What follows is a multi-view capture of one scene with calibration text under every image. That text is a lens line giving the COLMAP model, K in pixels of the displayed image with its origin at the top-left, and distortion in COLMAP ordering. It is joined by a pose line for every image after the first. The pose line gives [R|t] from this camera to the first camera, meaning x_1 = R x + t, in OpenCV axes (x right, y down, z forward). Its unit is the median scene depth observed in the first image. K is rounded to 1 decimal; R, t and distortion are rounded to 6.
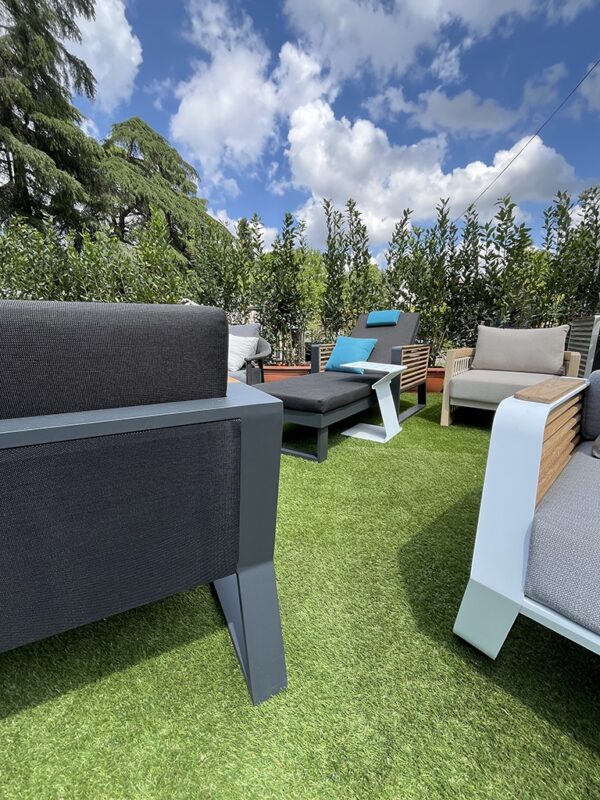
lens RADIAL K [[330.0, 0, 304.1], [0, 330.0, 399.1], [0, 0, 1]] dist [-0.003841, 0.000601]
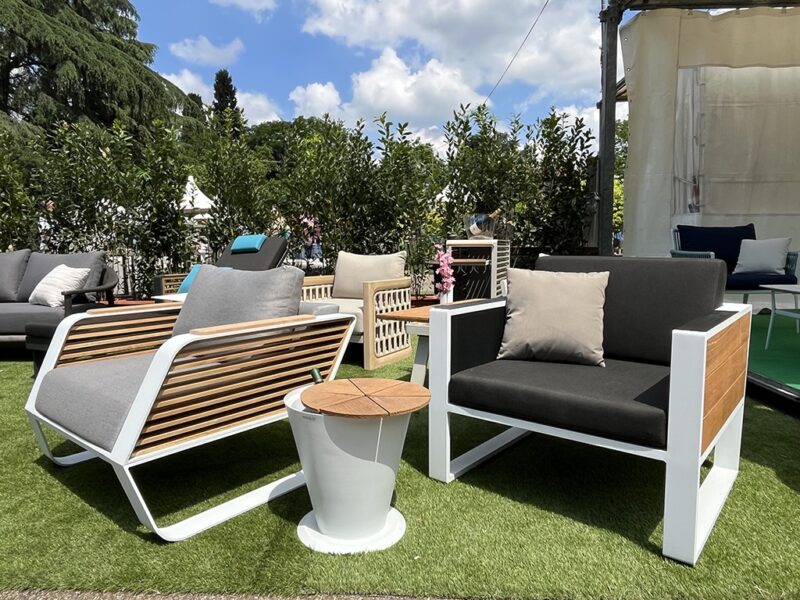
lens RADIAL K [[547.1, 0, 398.9], [0, 547.1, 294.0], [0, 0, 1]] dist [0.003564, -0.004680]
pose [[0.992658, -0.021883, 0.118958, 0.052748], [0.035356, 0.993039, -0.112358, 0.007784], [-0.115671, 0.115739, 0.986522, -0.055050]]
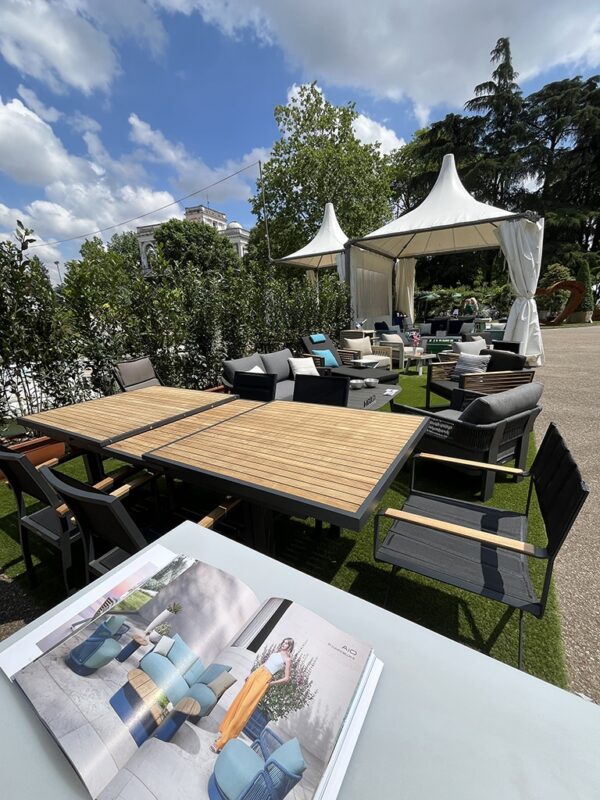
lens RADIAL K [[330.0, 0, 301.9], [0, 330.0, 400.6], [0, 0, 1]] dist [-0.003841, 0.000601]
pose [[0.384060, -0.256712, 0.886903, -0.181121], [0.230596, 0.956800, 0.177087, -0.029426], [-0.894049, 0.136504, 0.426665, 0.035119]]
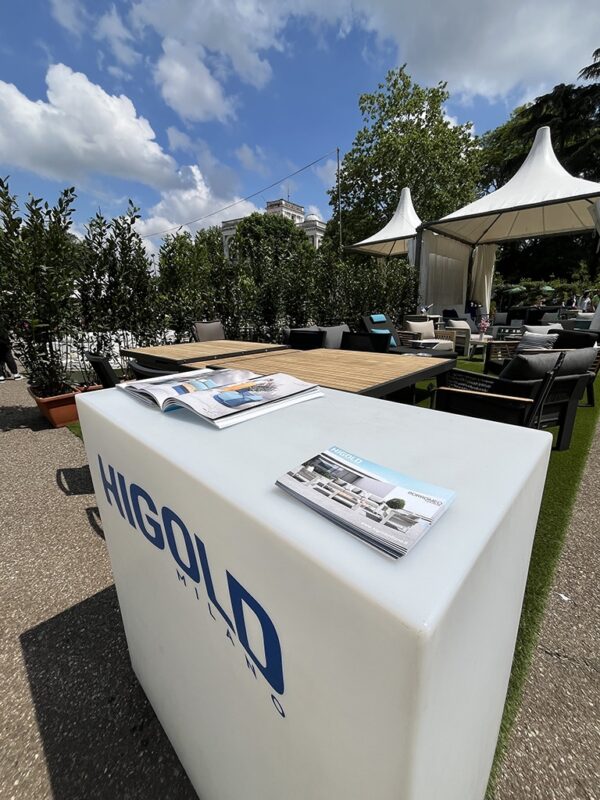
lens RADIAL K [[330.0, 0, 302.1], [0, 330.0, 398.6], [0, 0, 1]] dist [-0.003841, 0.000601]
pose [[0.565139, -0.229708, 0.792371, -0.190190], [0.186448, 0.971168, 0.148562, -0.017899], [-0.803651, 0.063778, 0.591673, 0.026455]]
